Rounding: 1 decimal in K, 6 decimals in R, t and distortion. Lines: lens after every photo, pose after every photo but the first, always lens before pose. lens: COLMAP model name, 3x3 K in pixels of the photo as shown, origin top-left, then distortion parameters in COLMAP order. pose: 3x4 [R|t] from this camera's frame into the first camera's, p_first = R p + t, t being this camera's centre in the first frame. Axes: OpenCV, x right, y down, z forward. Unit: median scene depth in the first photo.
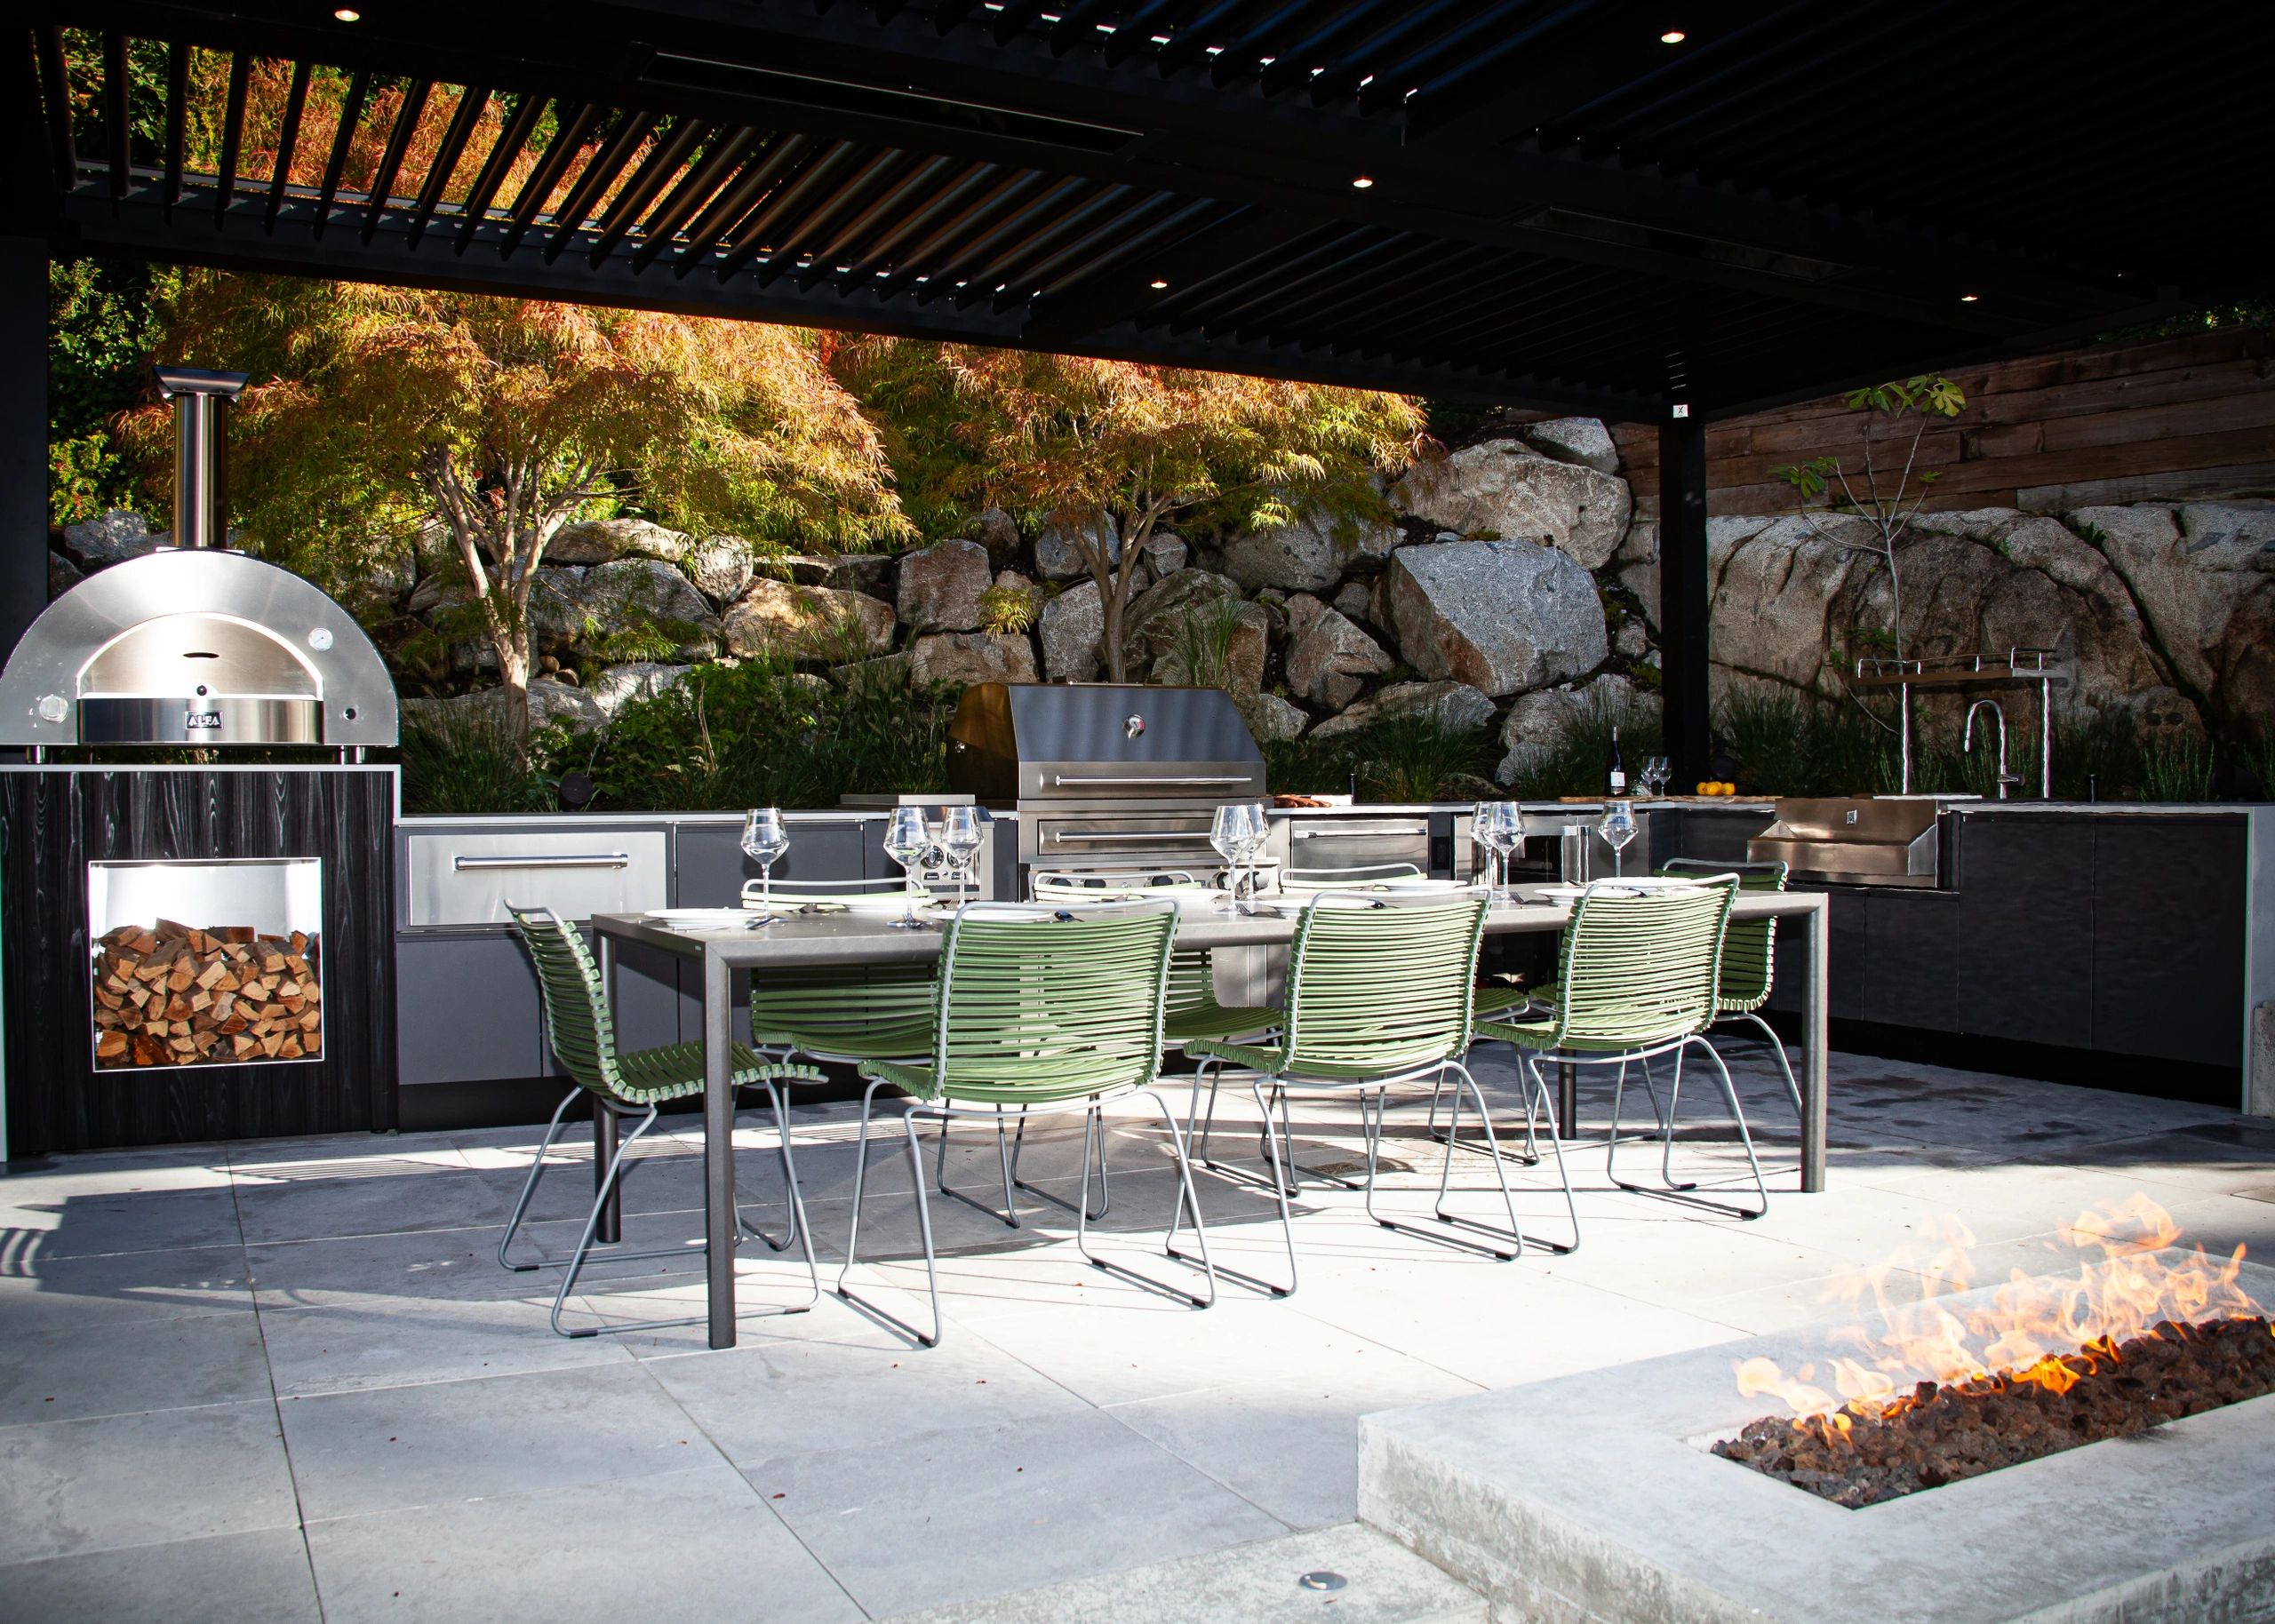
lens RADIAL K [[1954.8, 0, 1137.5], [0, 1954.8, 812.0], [0, 0, 1]] dist [-0.092145, 0.000307]
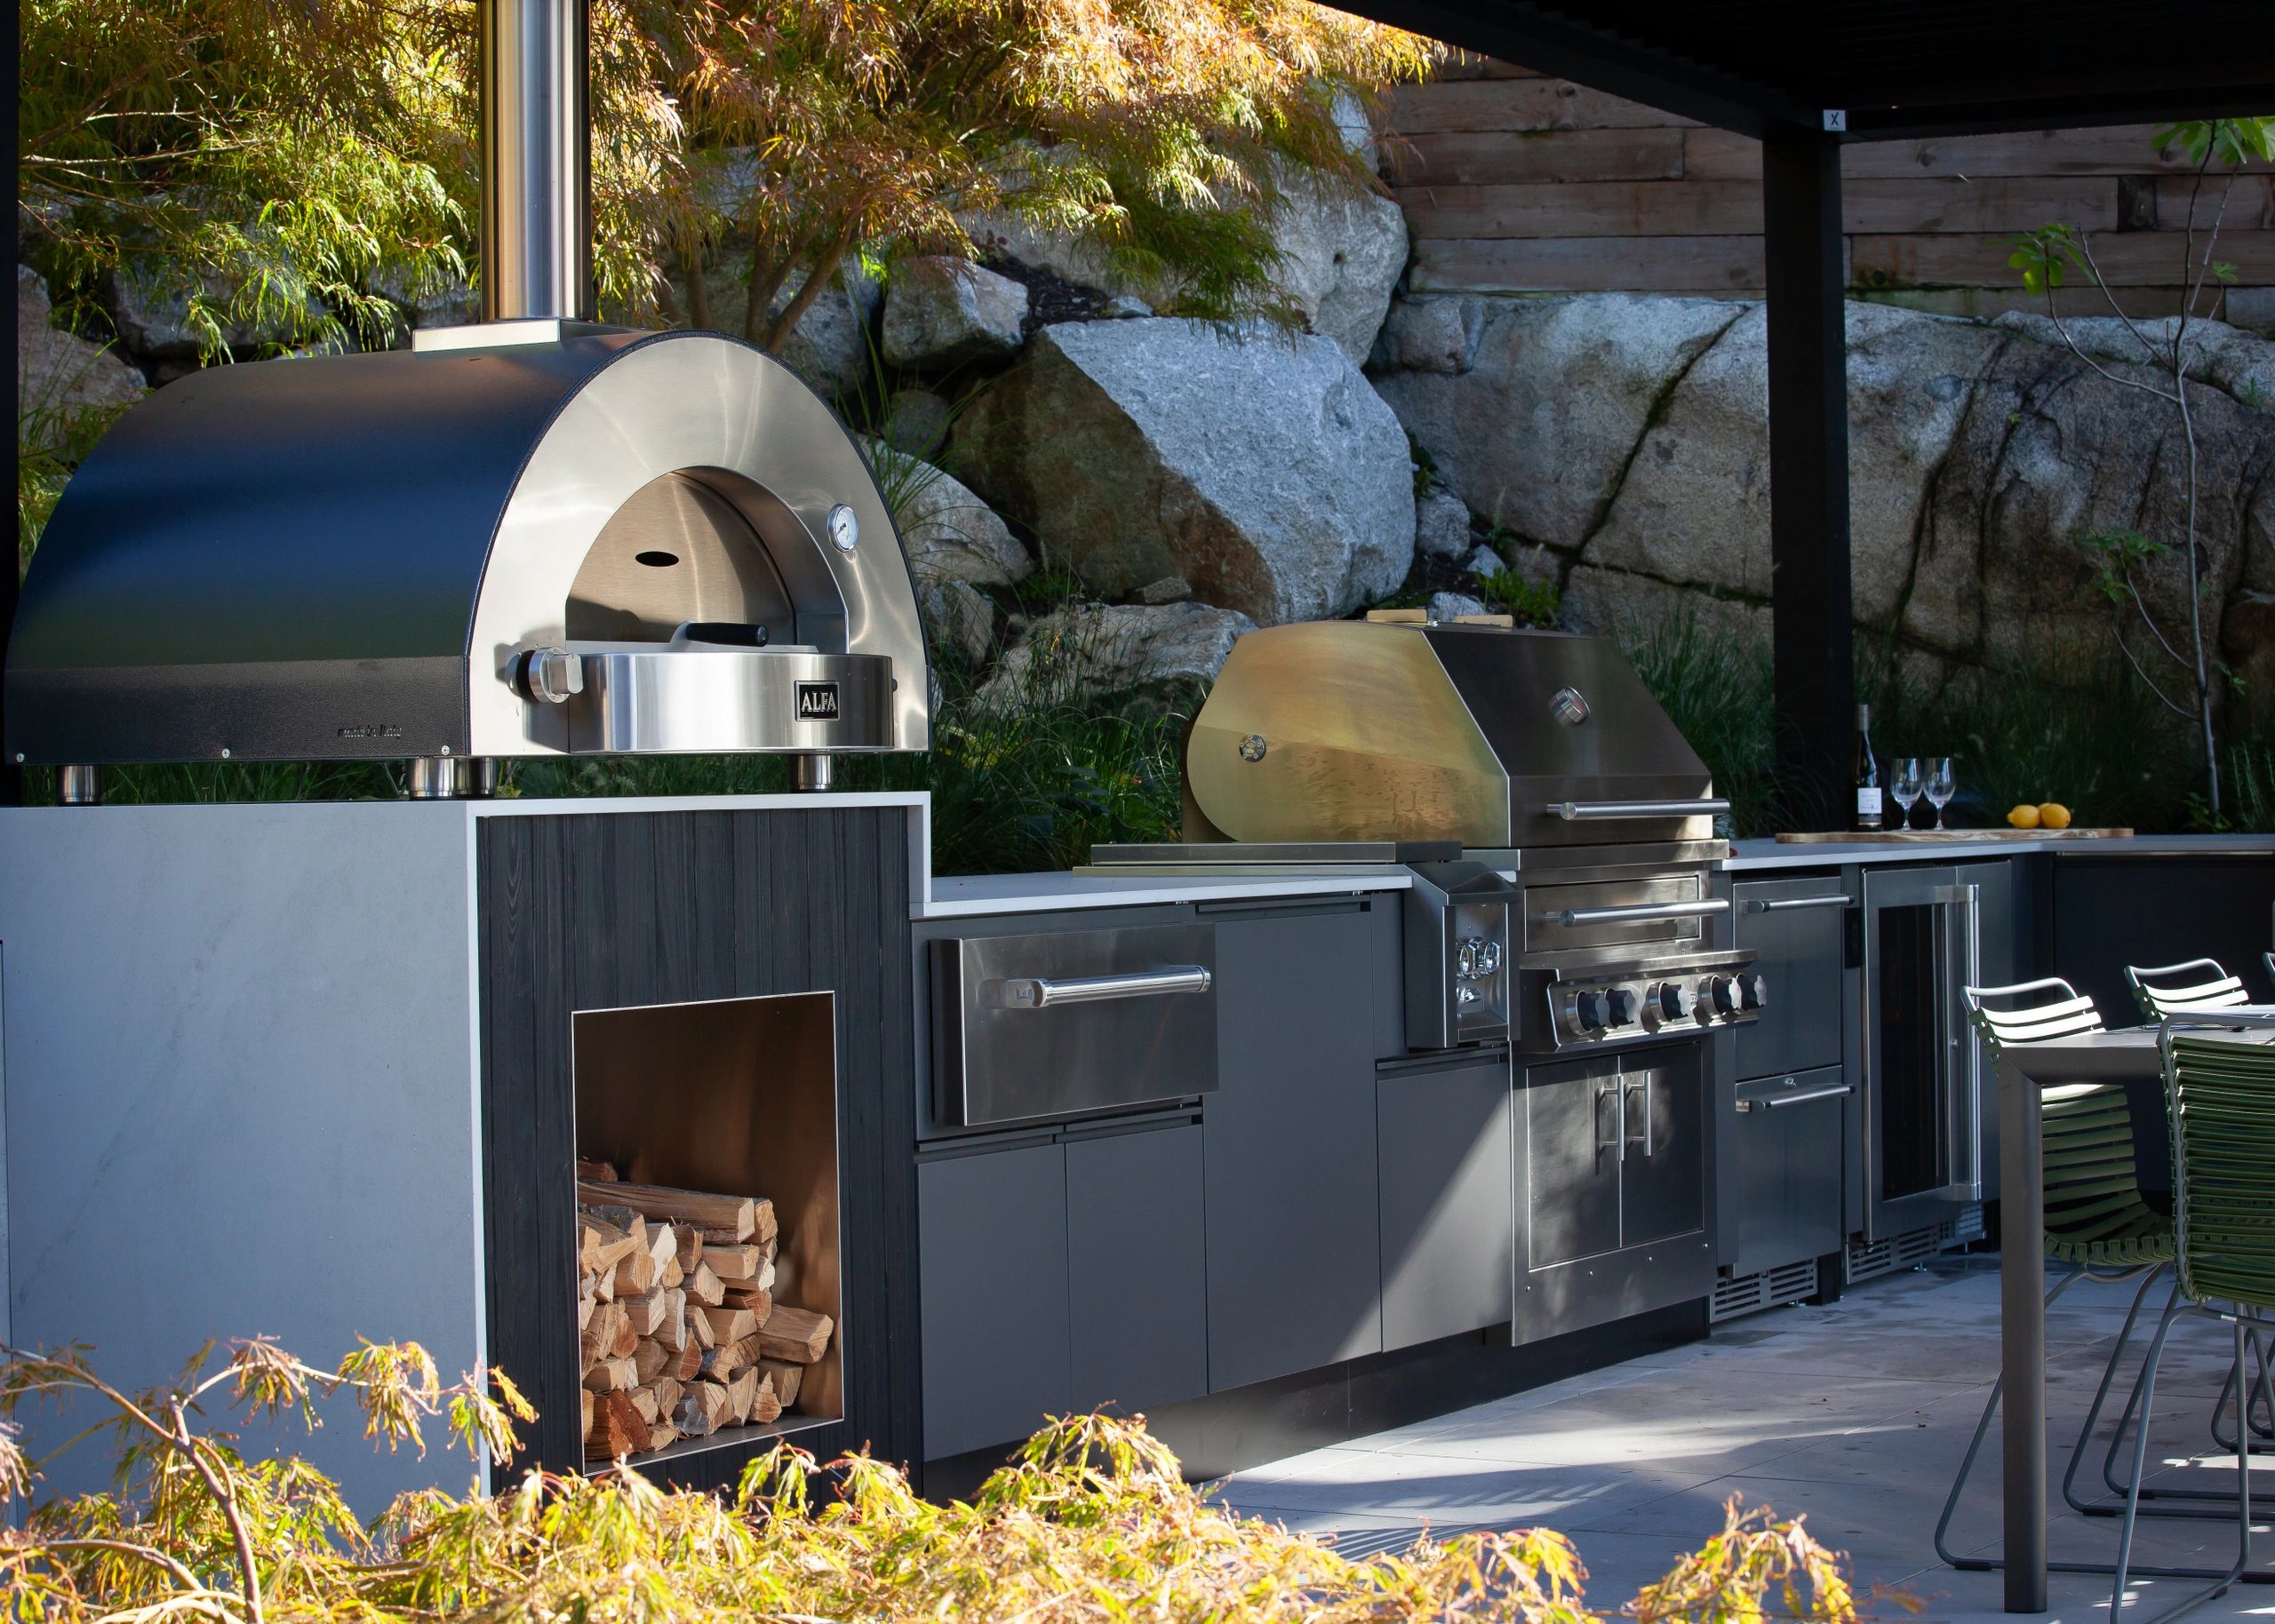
lens RADIAL K [[4961.9, 0, 1137.5], [0, 4961.9, 812.0], [0, 0, 1]] dist [-0.262132, -0.322018]
pose [[0.828230, -0.009453, 0.560308, -0.618825], [0.017265, 0.999814, -0.008653, -0.004673], [-0.560122, 0.016840, 0.828239, -0.024880]]
